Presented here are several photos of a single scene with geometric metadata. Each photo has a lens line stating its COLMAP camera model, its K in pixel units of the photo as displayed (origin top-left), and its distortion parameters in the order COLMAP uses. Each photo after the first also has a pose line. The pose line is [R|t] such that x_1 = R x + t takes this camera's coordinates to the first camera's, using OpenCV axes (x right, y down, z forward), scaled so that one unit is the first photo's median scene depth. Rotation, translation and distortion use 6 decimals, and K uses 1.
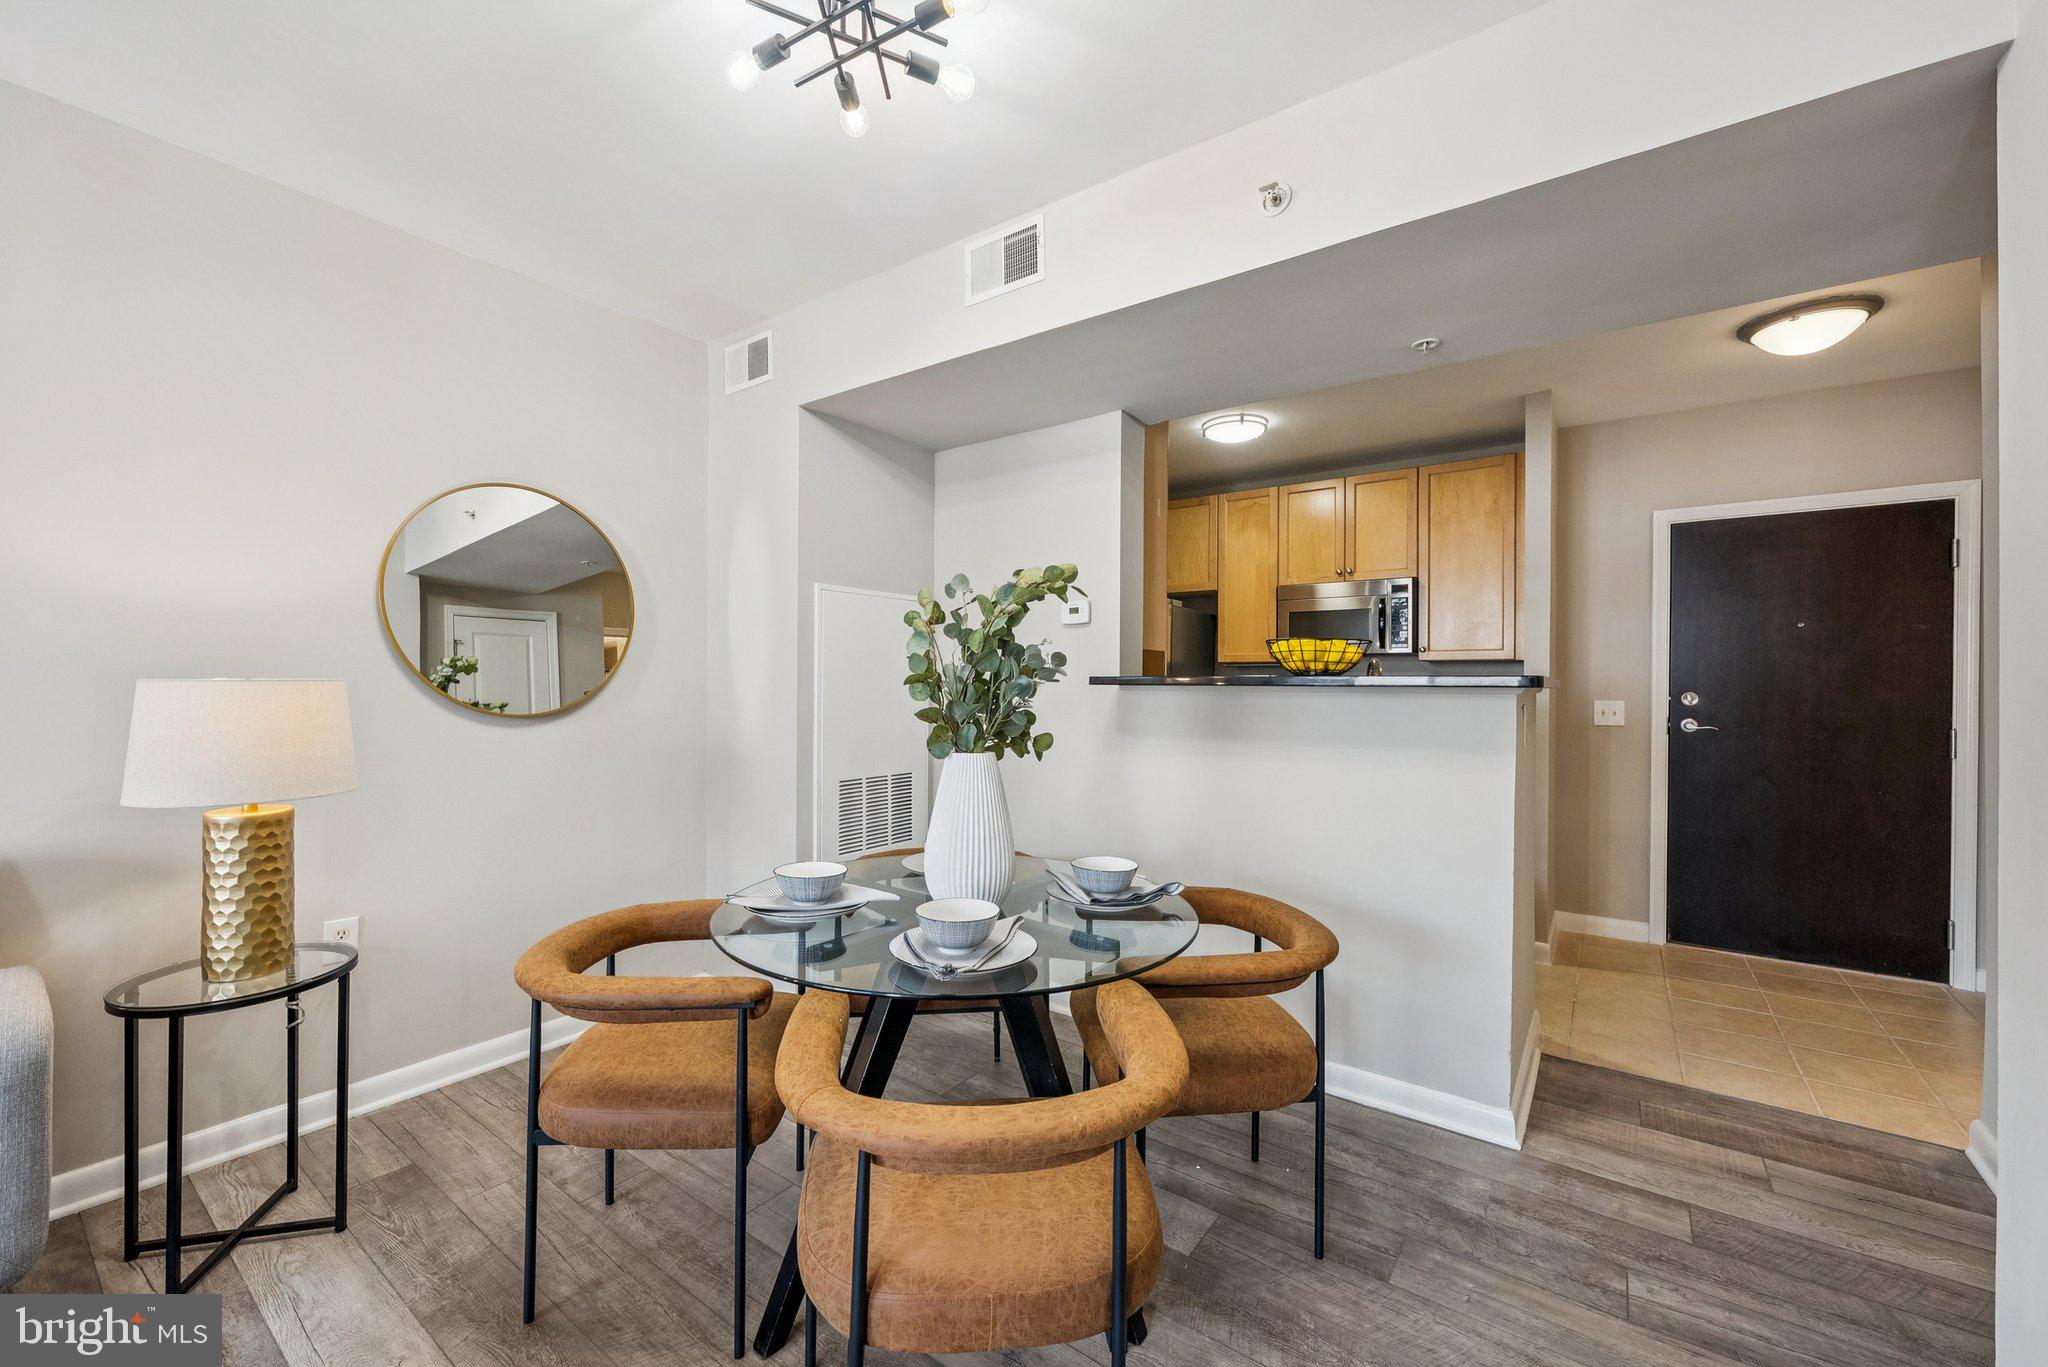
lens RADIAL K [[815.6, 0, 1017.9], [0, 815.6, 685.8], [0, 0, 1]] dist [0.005657, -0.000550]
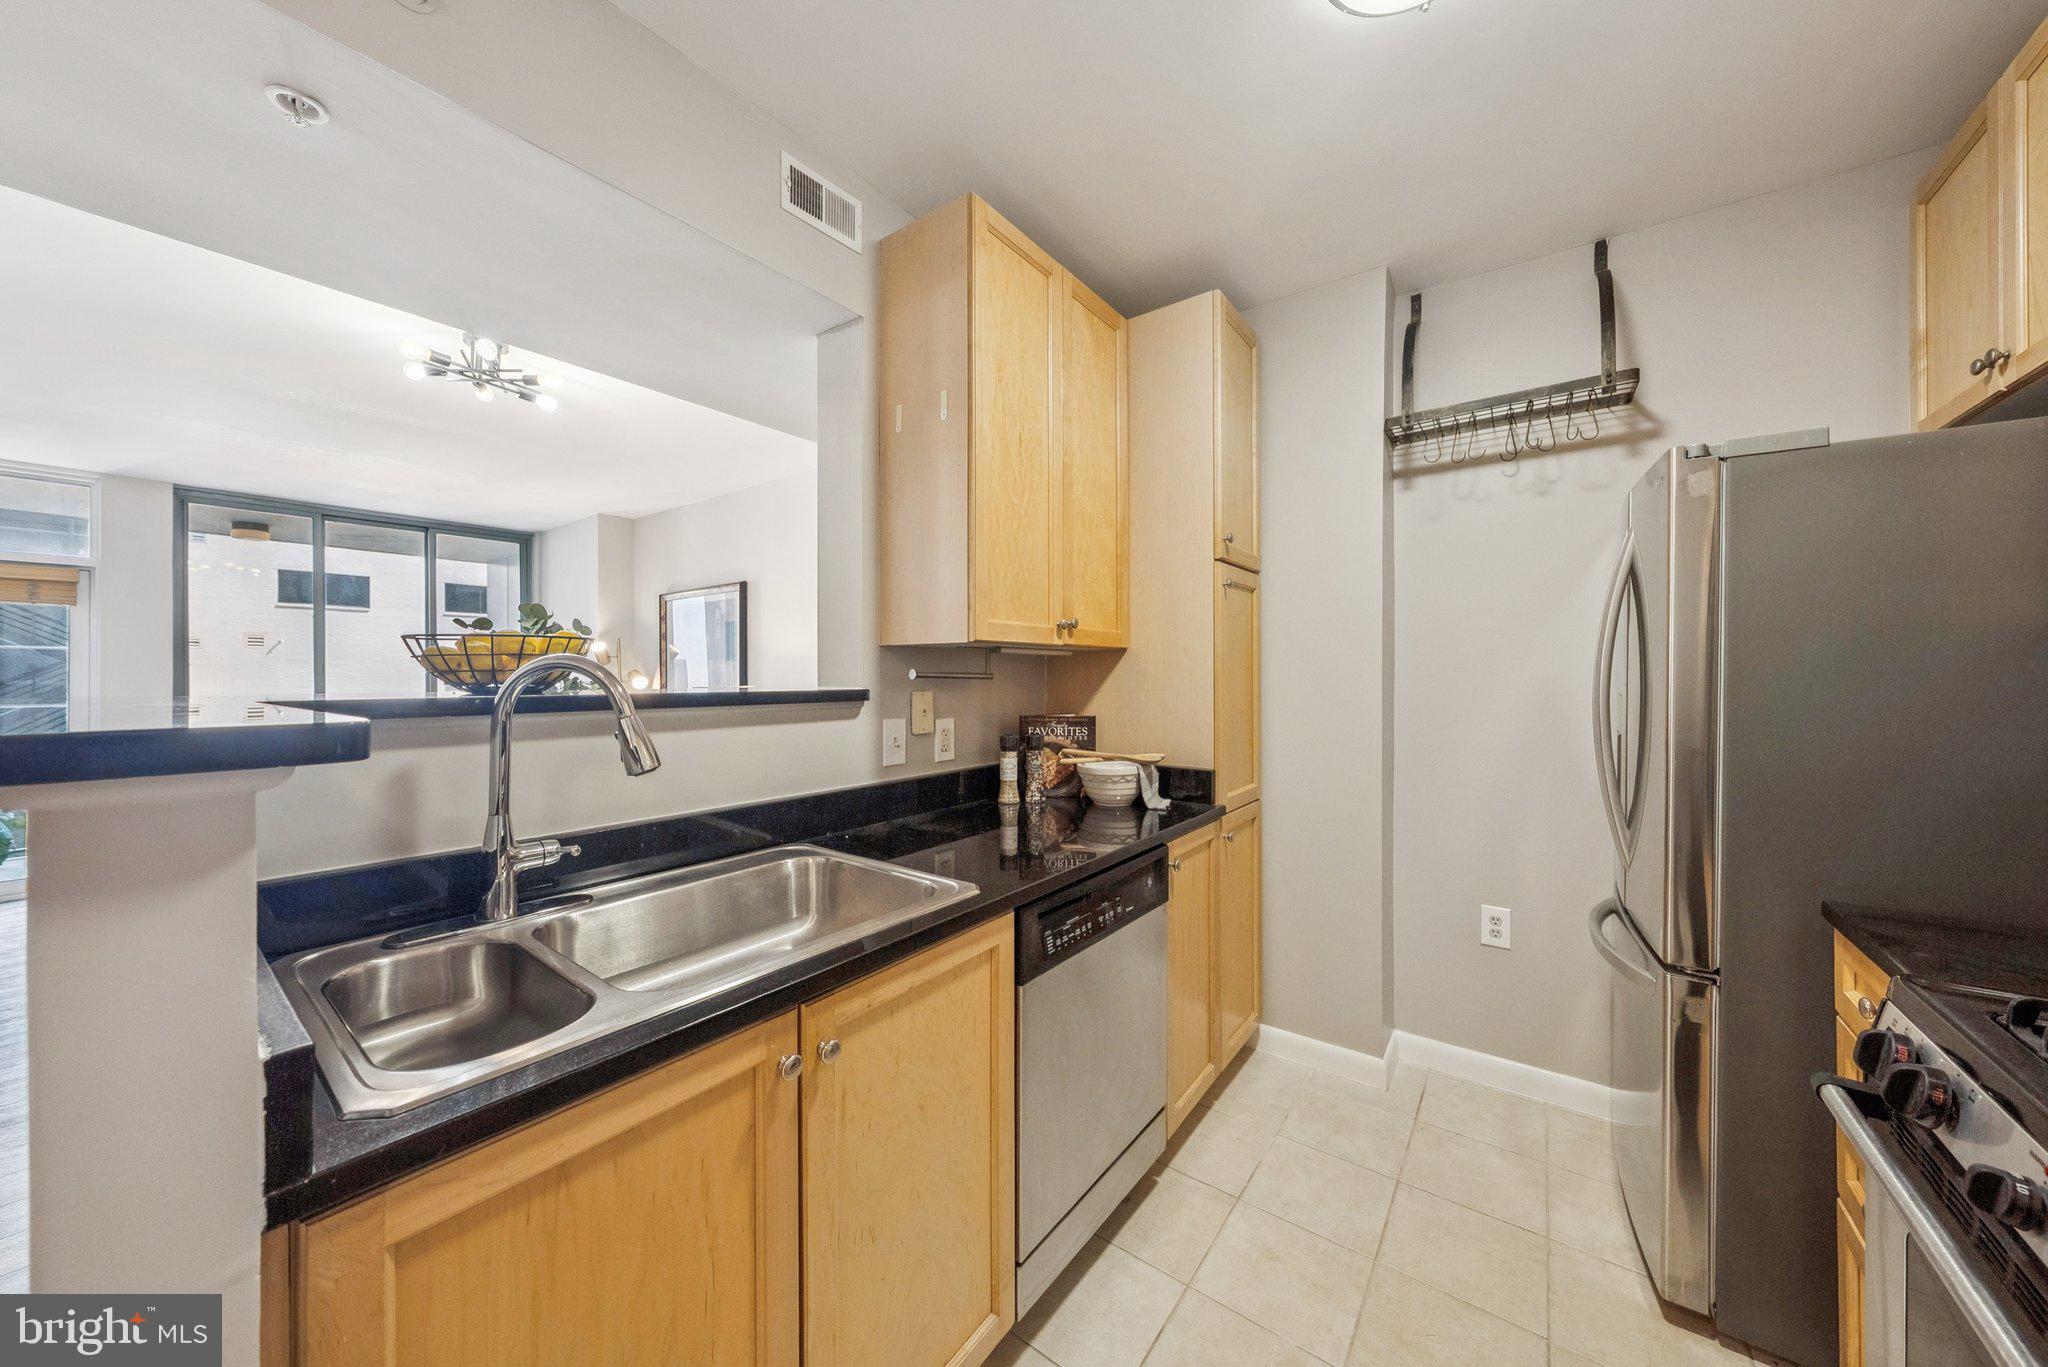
lens RADIAL K [[696.7, 0, 1024.6], [0, 696.7, 672.5], [0, 0, 1]] dist [0.002300, -0.000389]
pose [[-0.014640, -0.010461, -0.999838, 0.852191], [-0.002503, 0.999943, -0.010425, -0.019359], [0.999890, 0.002350, -0.014665, 1.329511]]
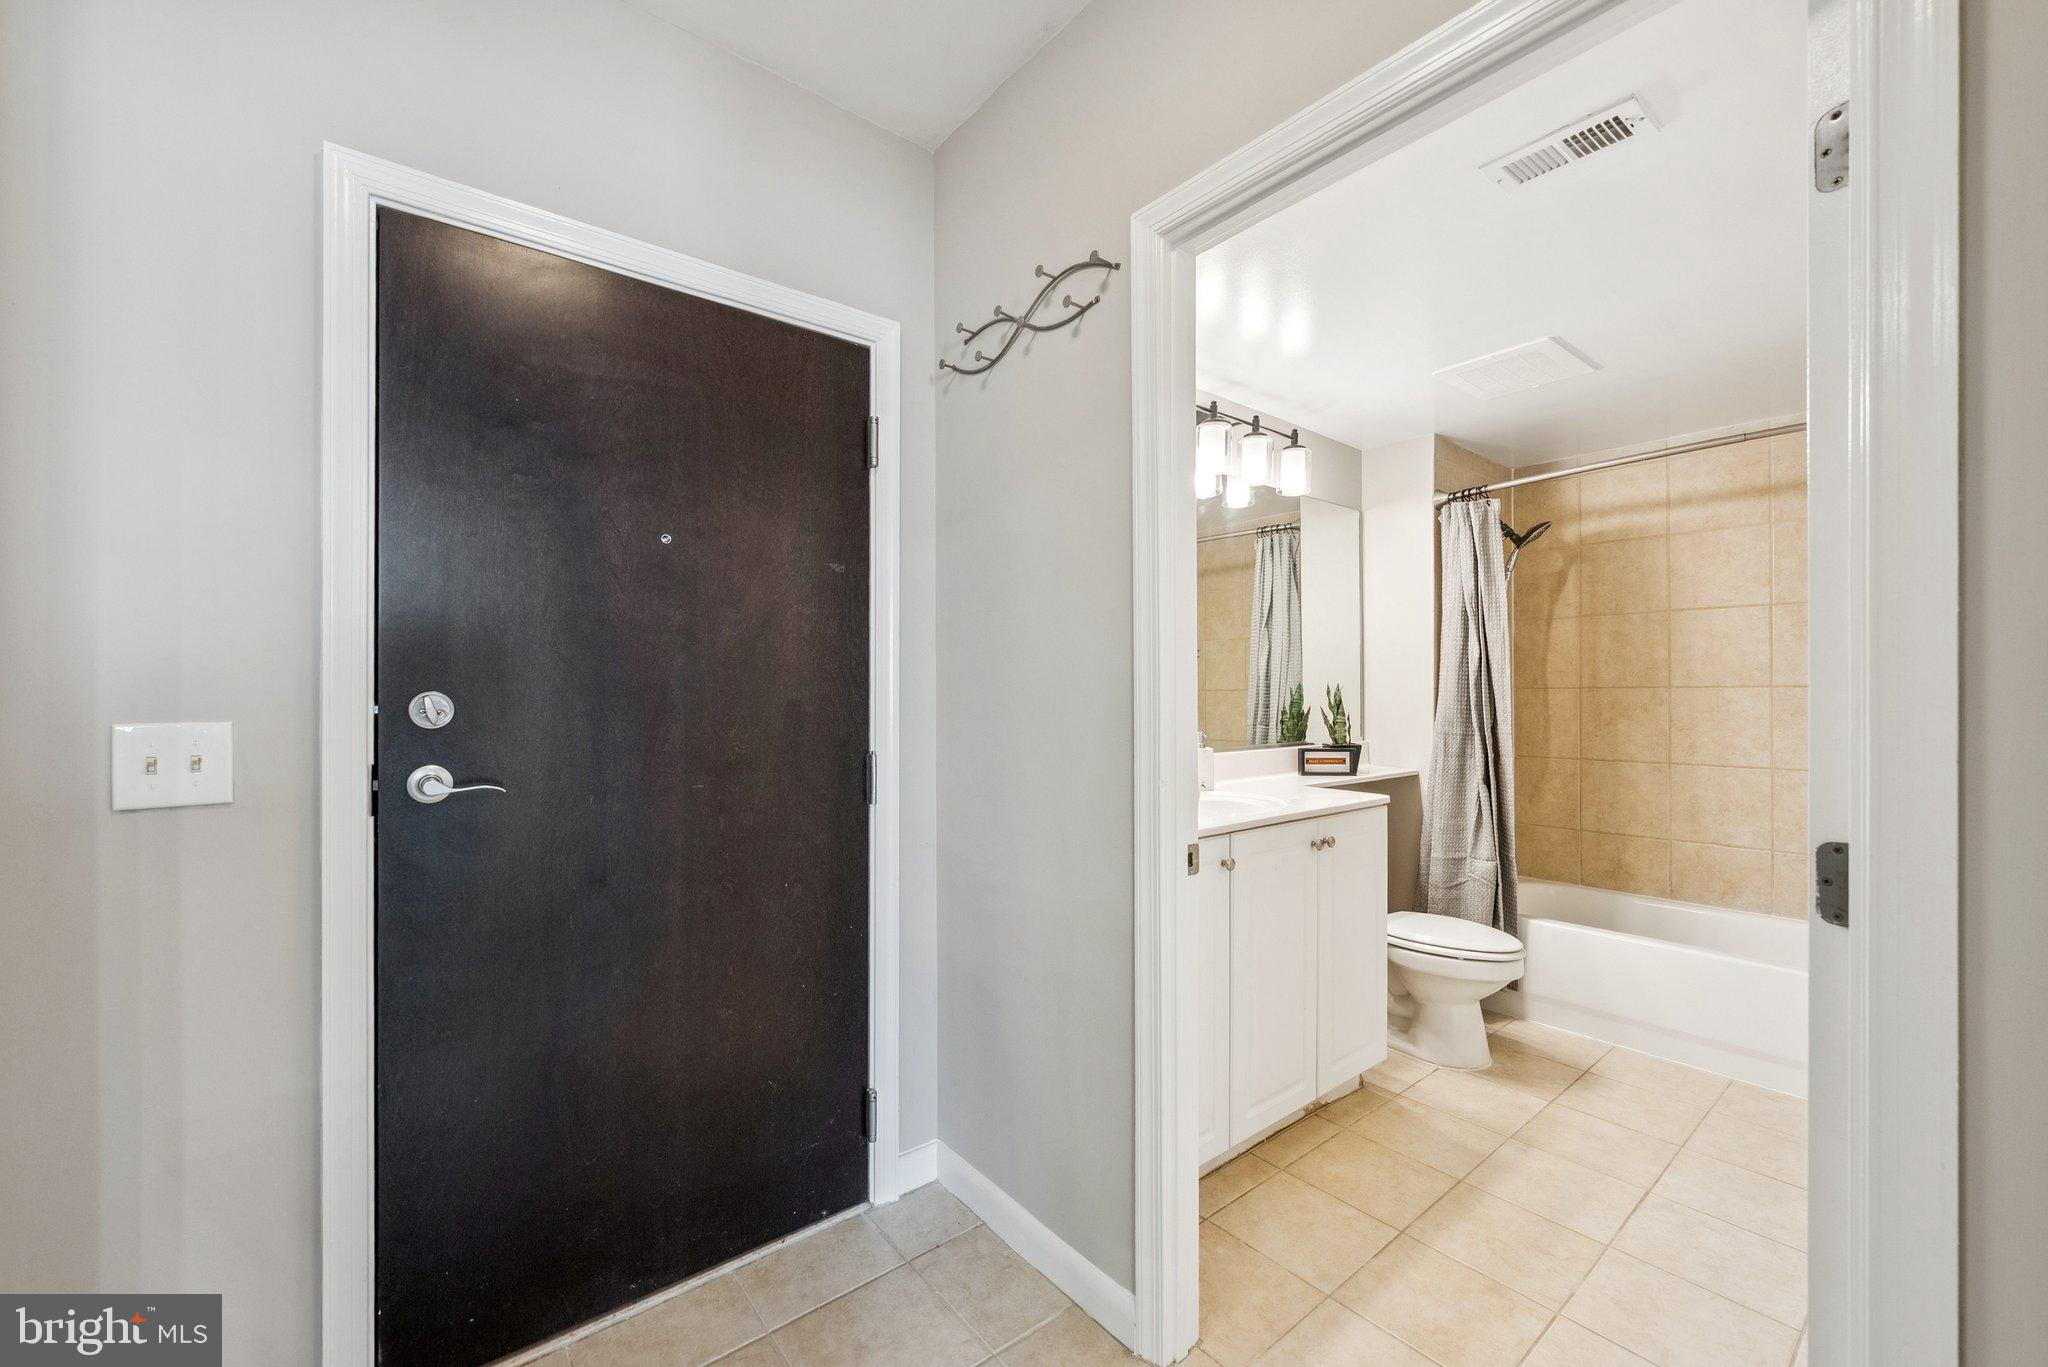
lens RADIAL K [[815.6, 0, 1022.4], [0, 815.6, 694.1], [0, 0, 1]] dist [0.005657, -0.000550]
pose [[0.263193, -0.011643, 0.964673, 0.793424], [0.003705, 0.999932, 0.011058, 0.009209], [-0.964736, 0.000663, 0.263219, 0.957714]]
